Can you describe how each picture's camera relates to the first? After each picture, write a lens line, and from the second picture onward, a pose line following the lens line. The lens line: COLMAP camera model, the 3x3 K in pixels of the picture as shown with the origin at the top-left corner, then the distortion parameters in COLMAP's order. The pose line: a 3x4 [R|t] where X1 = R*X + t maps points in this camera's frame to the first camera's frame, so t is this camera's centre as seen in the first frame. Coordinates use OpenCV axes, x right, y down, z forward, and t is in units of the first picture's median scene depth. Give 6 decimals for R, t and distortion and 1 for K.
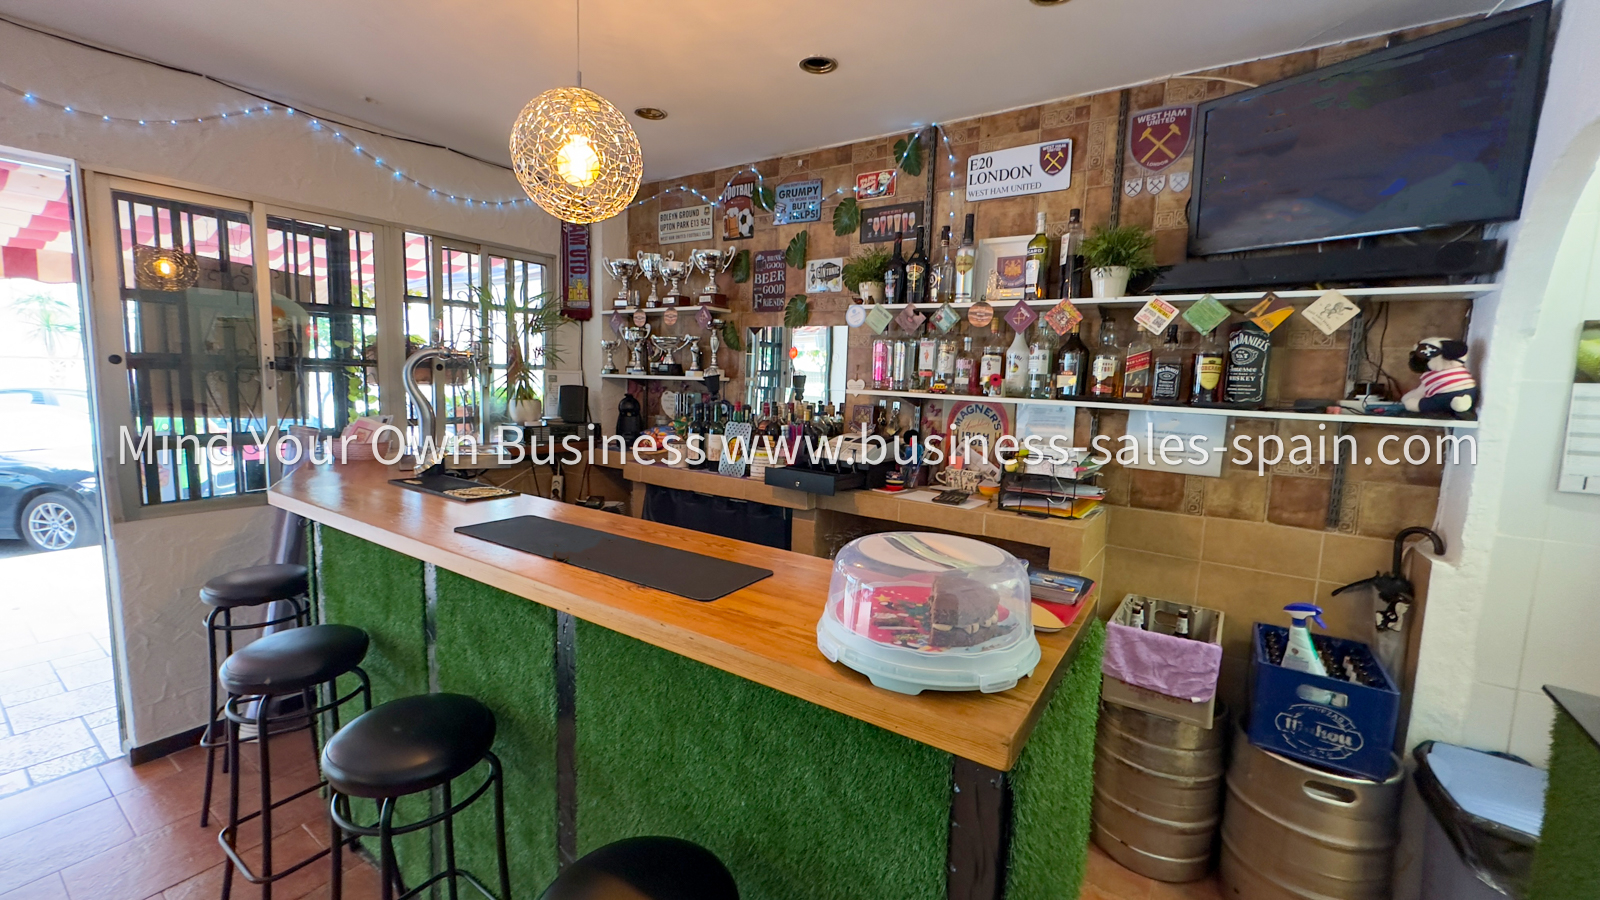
lens RADIAL K [[636.8, 0, 799.8], [0, 636.8, 448.2], [0, 0, 1]] dist [-0.004293, 0.001214]
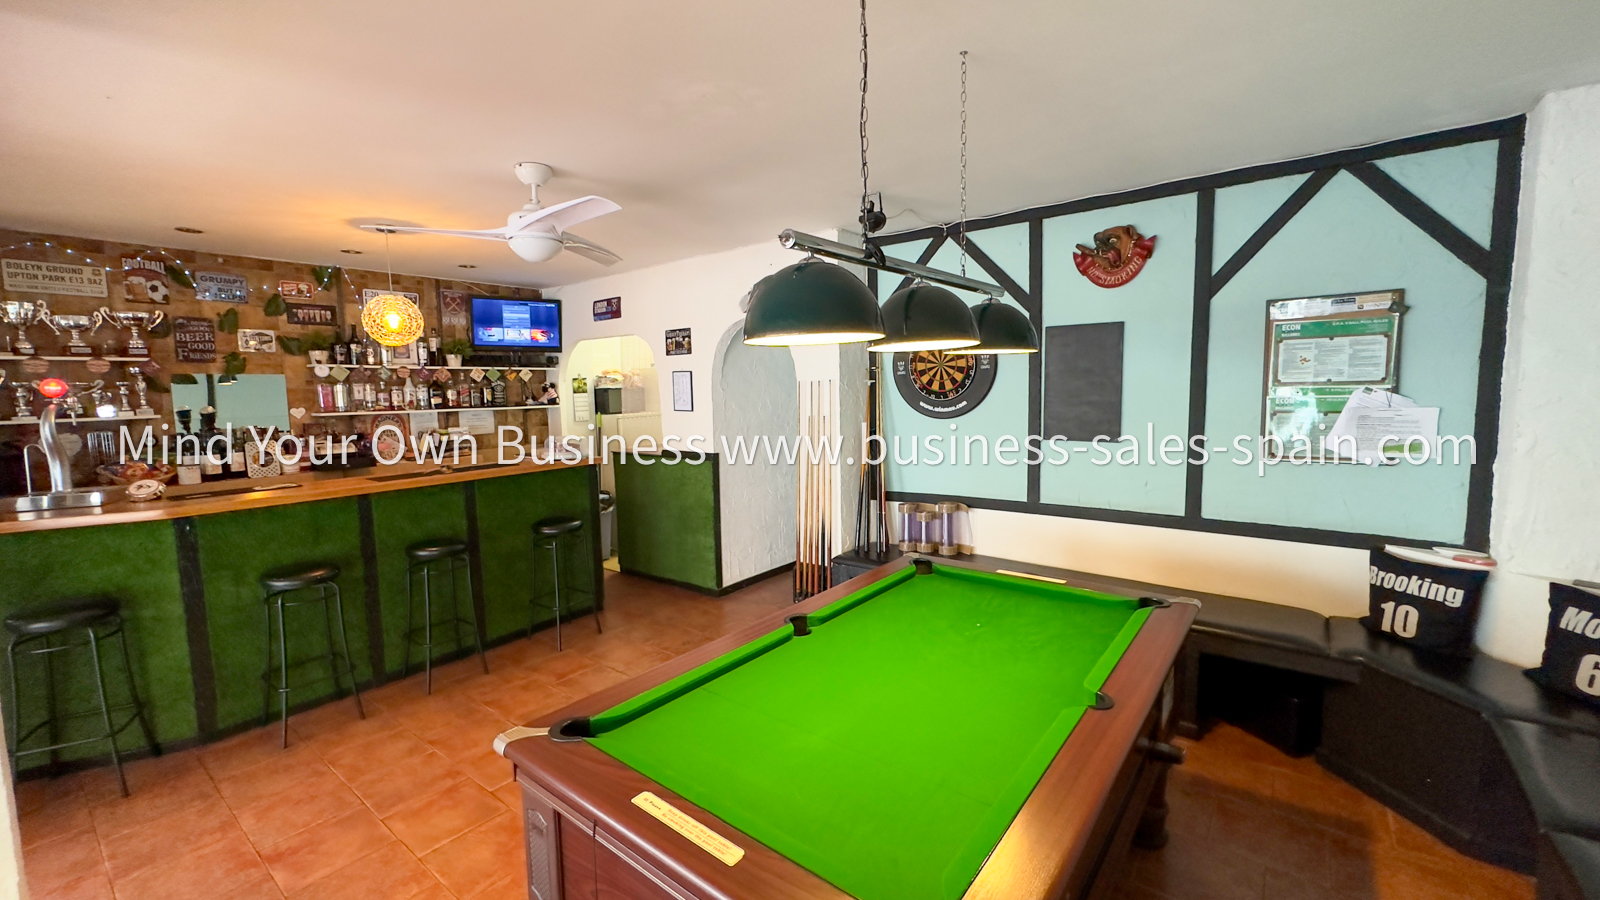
lens RADIAL K [[636.8, 0, 799.3], [0, 636.8, 448.6], [0, 0, 1]] dist [-0.004293, 0.001214]
pose [[0.053356, -0.129929, 0.990087, -1.704062], [0.138264, 0.982910, 0.121537, -0.034062], [-0.988957, 0.130409, 0.070409, -0.399151]]
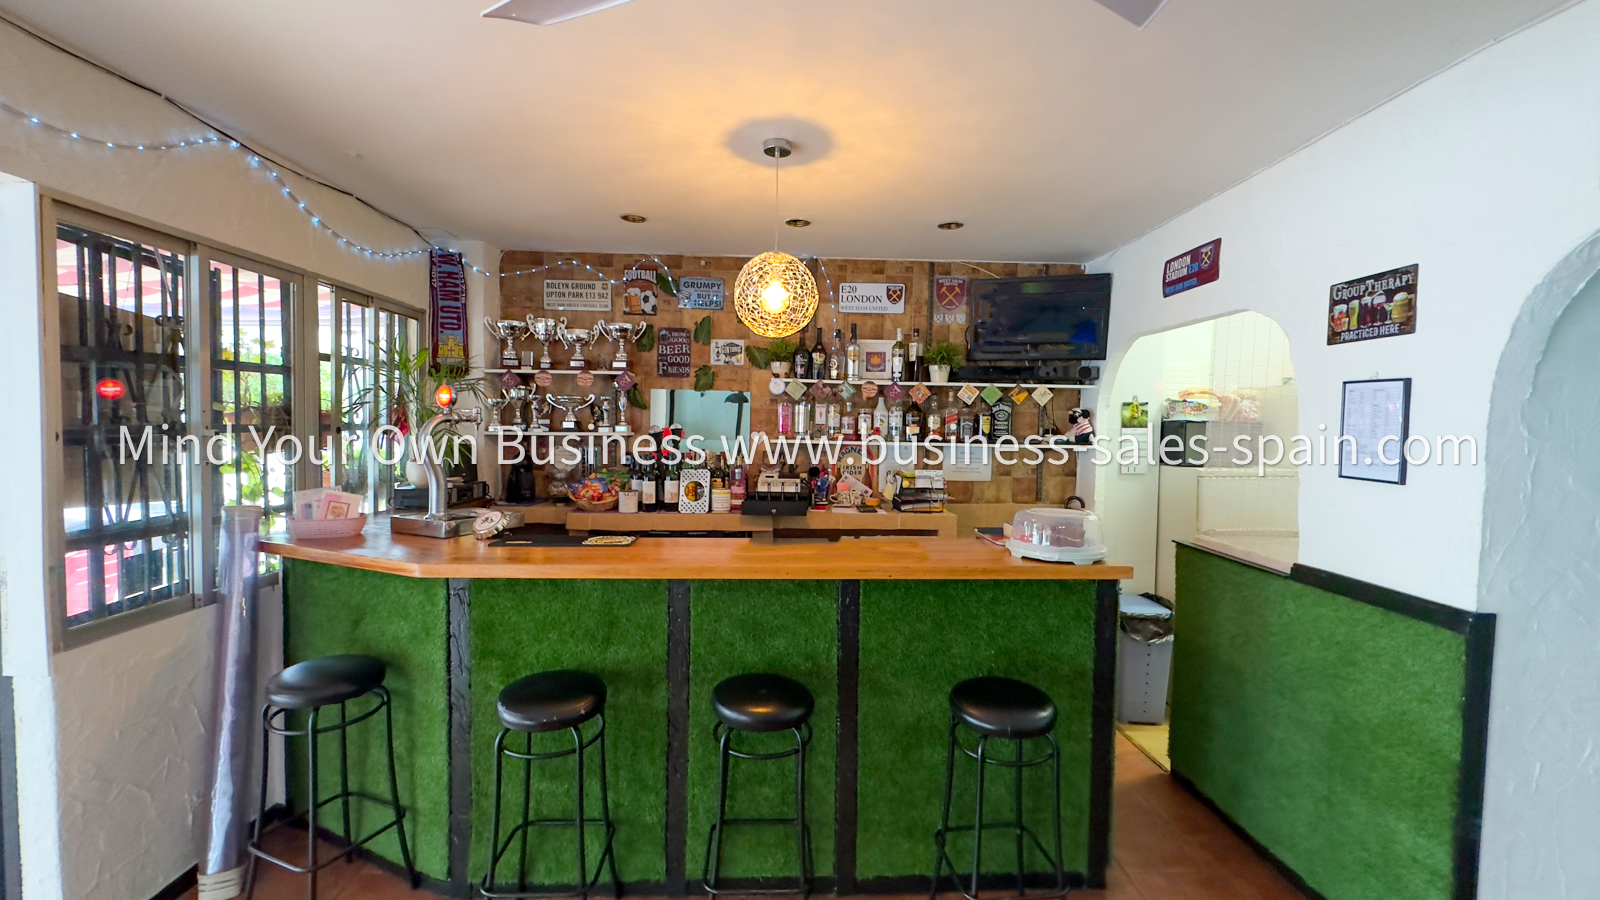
lens RADIAL K [[636.8, 0, 798.2], [0, 636.8, 448.0], [0, 0, 1]] dist [-0.004293, 0.001214]
pose [[0.804088, -0.043903, 0.592887, -0.754030], [0.079670, 0.996232, -0.034280, -0.026786], [-0.589148, 0.074799, 0.804555, -0.130190]]
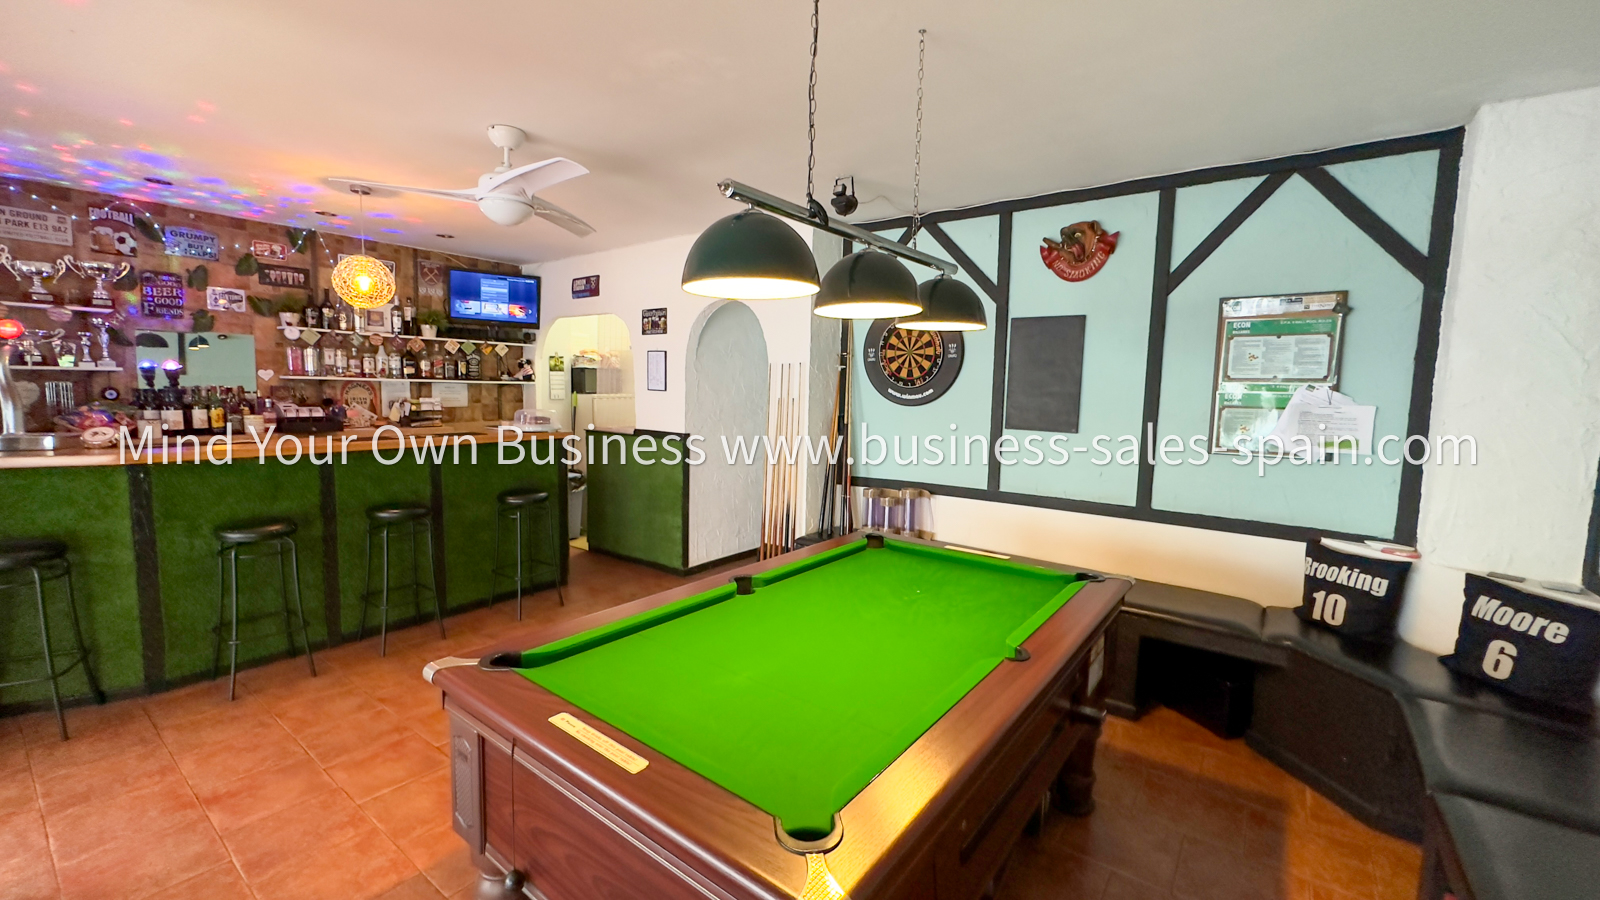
lens RADIAL K [[636.8, 0, 799.0], [0, 636.8, 448.8], [0, 0, 1]] dist [-0.004293, 0.001214]
pose [[0.037214, -0.128823, 0.990969, -1.726884], [0.094761, 0.987642, 0.124832, 0.016377], [-0.994804, 0.089260, 0.048962, -0.443052]]
